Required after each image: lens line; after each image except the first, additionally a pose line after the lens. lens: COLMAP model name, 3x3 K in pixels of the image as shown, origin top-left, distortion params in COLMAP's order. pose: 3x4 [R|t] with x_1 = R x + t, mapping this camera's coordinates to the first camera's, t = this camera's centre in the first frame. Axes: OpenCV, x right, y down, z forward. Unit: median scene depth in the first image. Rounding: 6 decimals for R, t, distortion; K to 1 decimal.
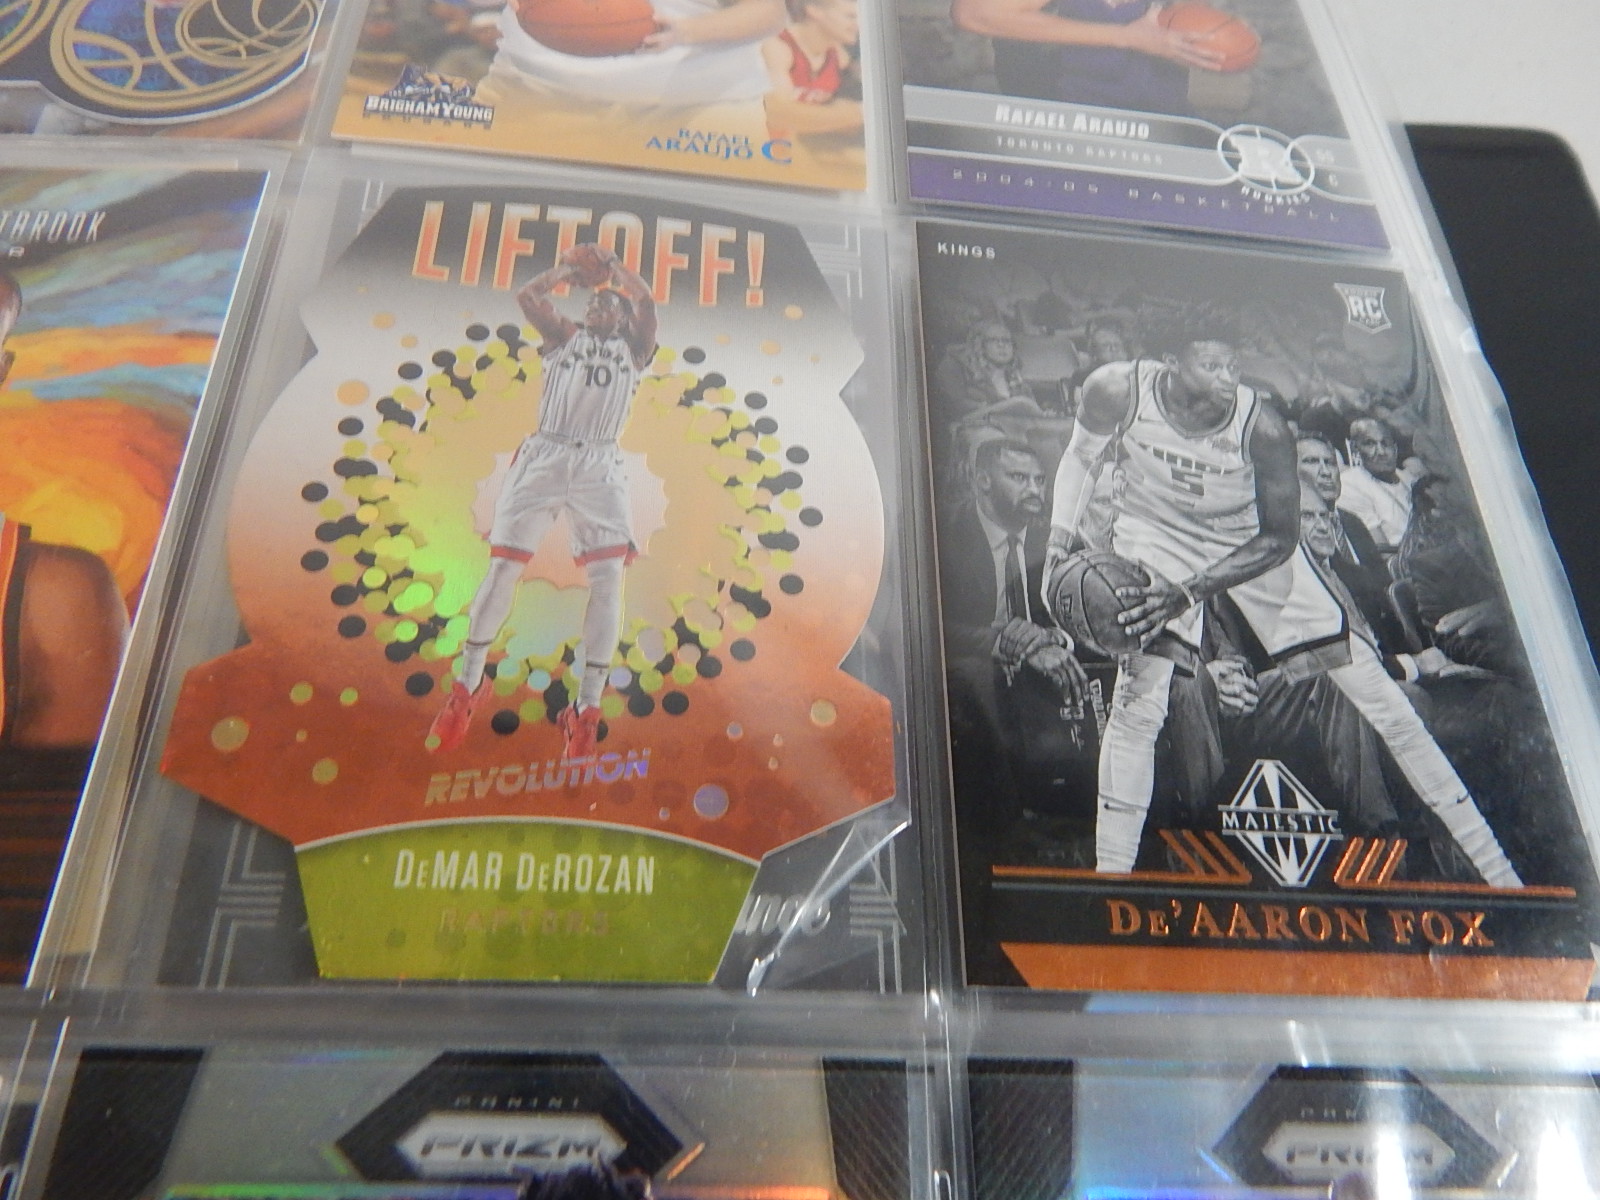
lens RADIAL K [[1033.7, 0, 790.9], [0, 1033.7, 603.1], [0, 0, 1]] dist [0.002579, -0.014832]
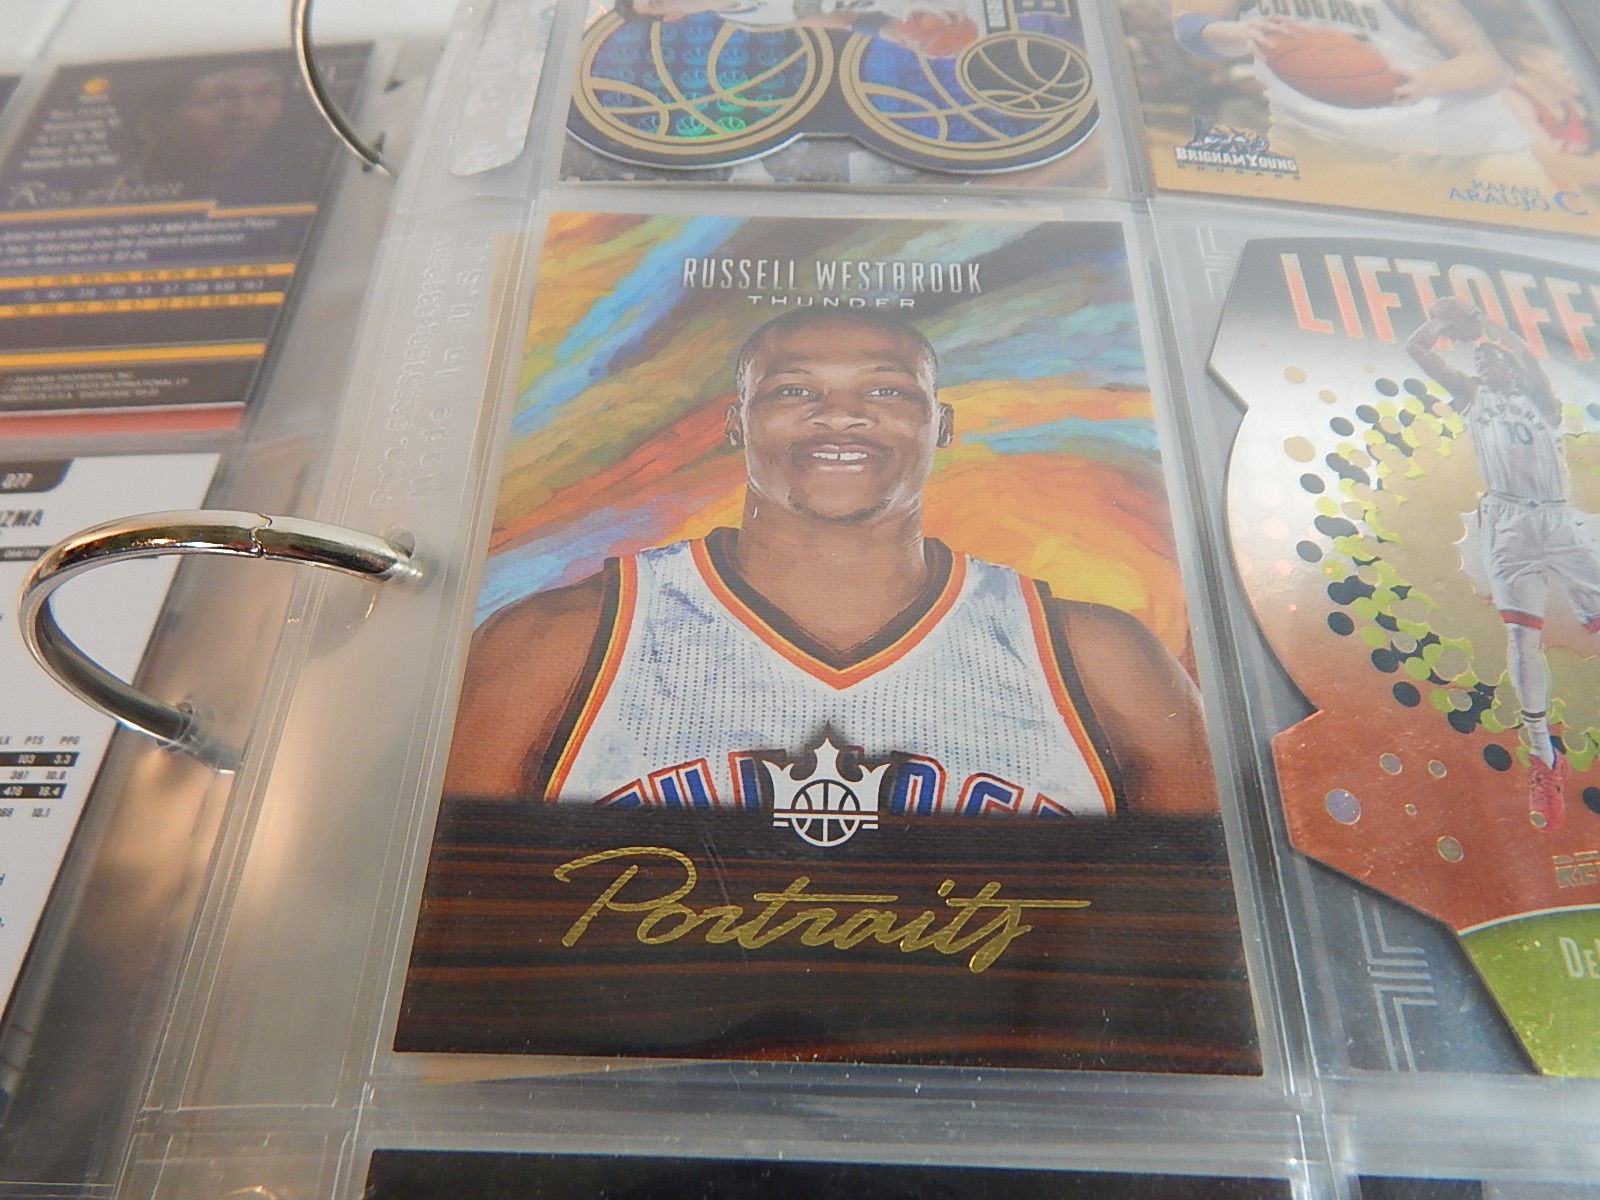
lens RADIAL K [[1033.7, 0, 790.9], [0, 1033.7, 603.1], [0, 0, 1]] dist [0.002579, -0.014832]
pose [[0.998250, 0.017525, -0.056486, -0.799763], [-0.019631, 0.999125, -0.036938, -0.012657], [0.055789, 0.037982, 0.997720, 0.010160]]
